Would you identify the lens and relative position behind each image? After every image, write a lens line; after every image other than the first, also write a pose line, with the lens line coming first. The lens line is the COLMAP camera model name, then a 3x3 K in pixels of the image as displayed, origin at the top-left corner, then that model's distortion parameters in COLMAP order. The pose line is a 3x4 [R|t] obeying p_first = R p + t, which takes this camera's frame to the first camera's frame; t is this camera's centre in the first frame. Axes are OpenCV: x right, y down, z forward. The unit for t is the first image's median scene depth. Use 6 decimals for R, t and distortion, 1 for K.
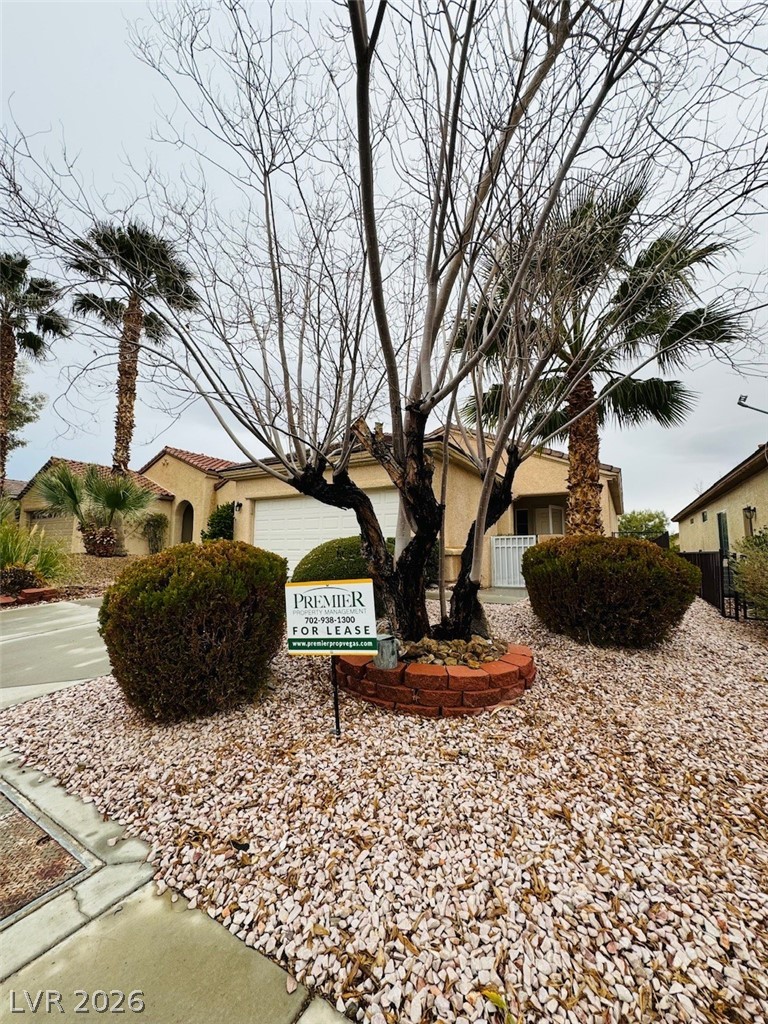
lens RADIAL K [[406.6, 0, 384.9], [0, 406.6, 510.5], [0, 0, 1]] dist [-0.001167, 0.000172]
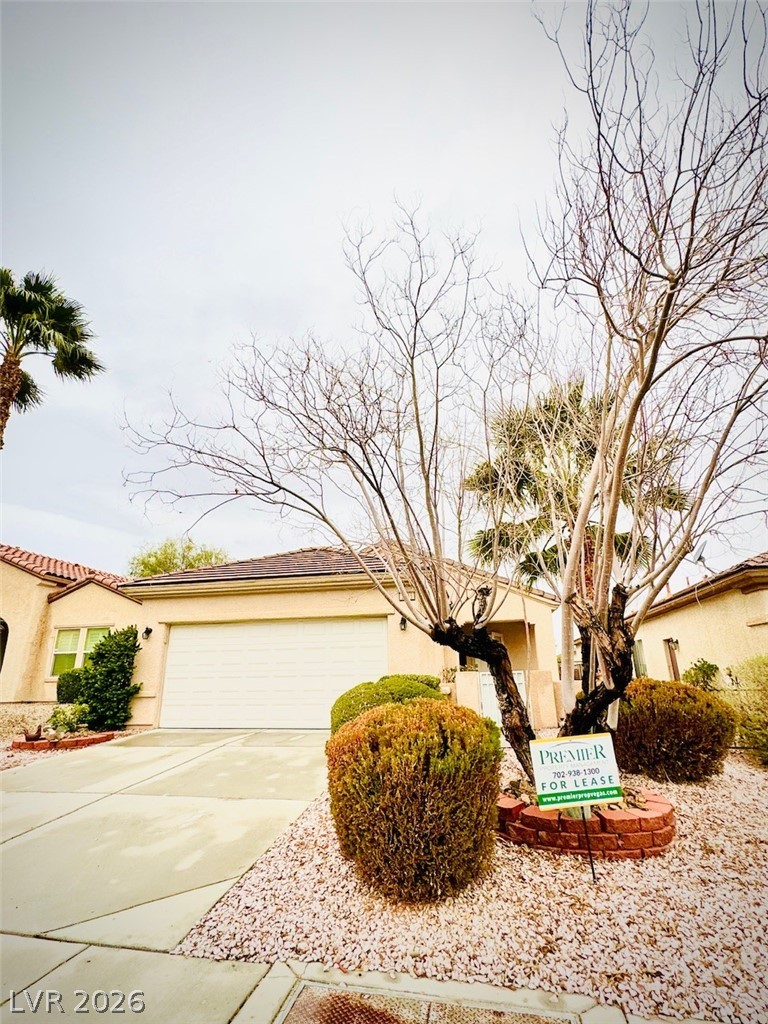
lens RADIAL K [[503.7, 0, 384.0], [0, 503.7, 512.0], [0, 0, 1]] dist [0.002307, 0.000144]
pose [[0.941910, 0.084082, 0.325172, -1.163504], [-0.011859, 0.975879, -0.217990, -0.133619], [-0.335657, 0.201471, 0.920187, -0.278871]]
